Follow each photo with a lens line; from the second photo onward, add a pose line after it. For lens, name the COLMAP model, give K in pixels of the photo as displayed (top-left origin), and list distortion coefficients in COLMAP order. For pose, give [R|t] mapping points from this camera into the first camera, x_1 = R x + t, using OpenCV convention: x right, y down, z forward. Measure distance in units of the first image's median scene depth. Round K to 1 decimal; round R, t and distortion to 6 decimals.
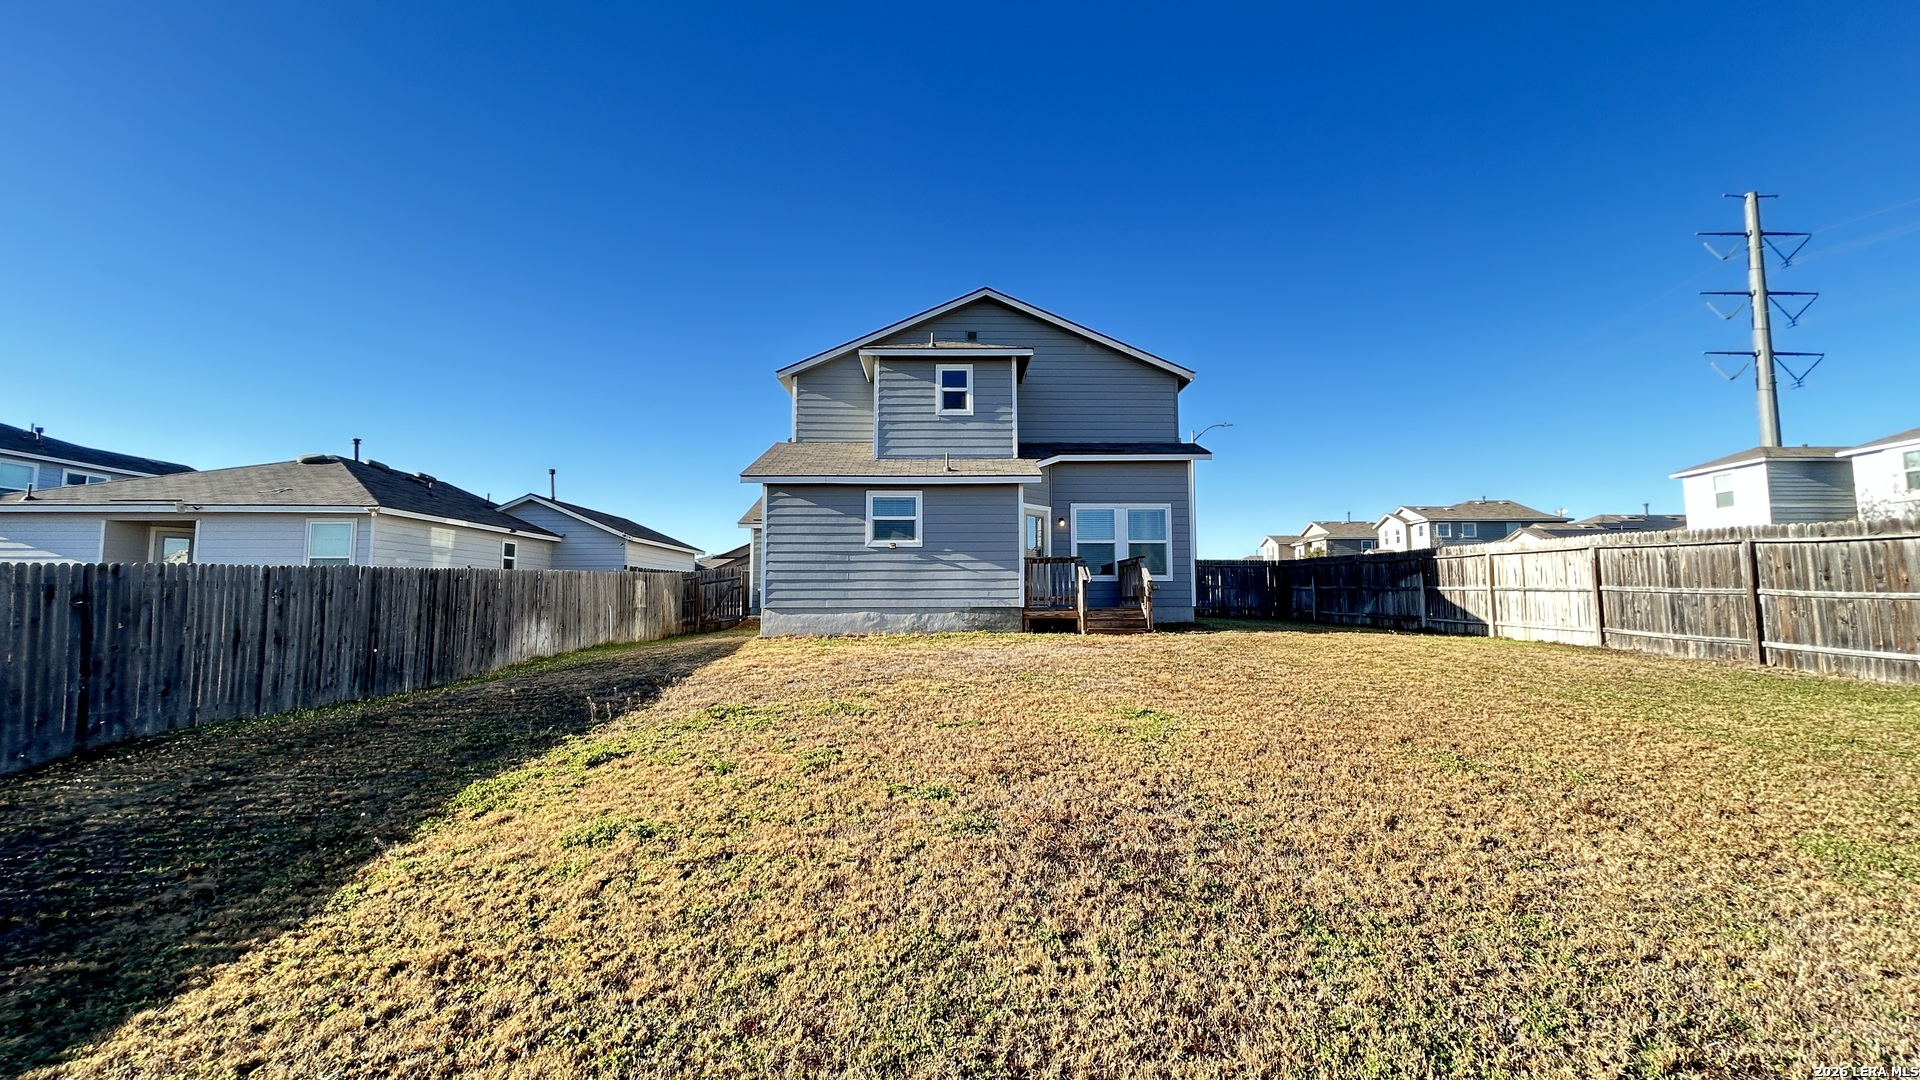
lens RADIAL K [[772.6, 0, 958.2], [0, 772.6, 541.0], [0, 0, 1]] dist [0.001219, 0.000120]
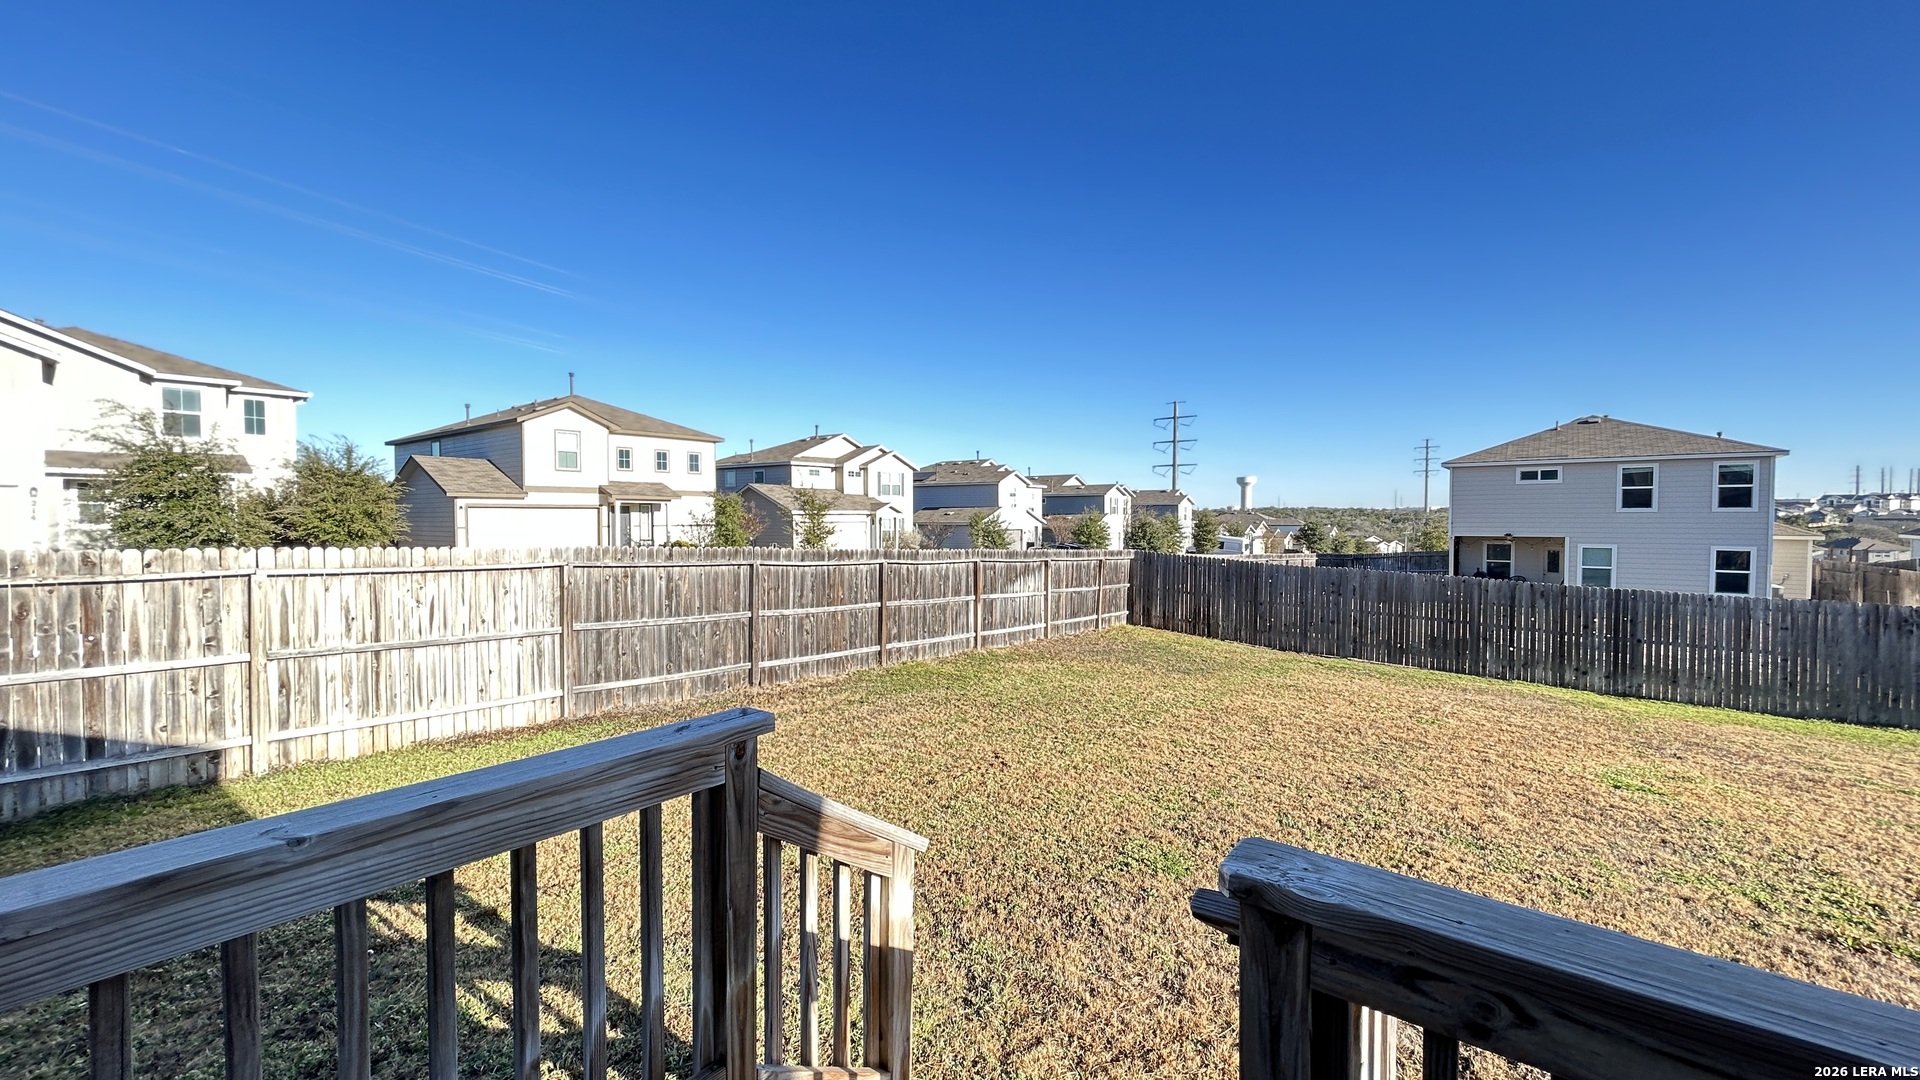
lens RADIAL K [[772.6, 0, 958.2], [0, 772.6, 541.0], [0, 0, 1]] dist [0.001219, 0.000120]
pose [[-0.781633, -0.026129, 0.623191, 0.200706], [-0.055723, 0.998052, -0.028044, -0.013899], [-0.621245, -0.056646, -0.781566, 1.515774]]
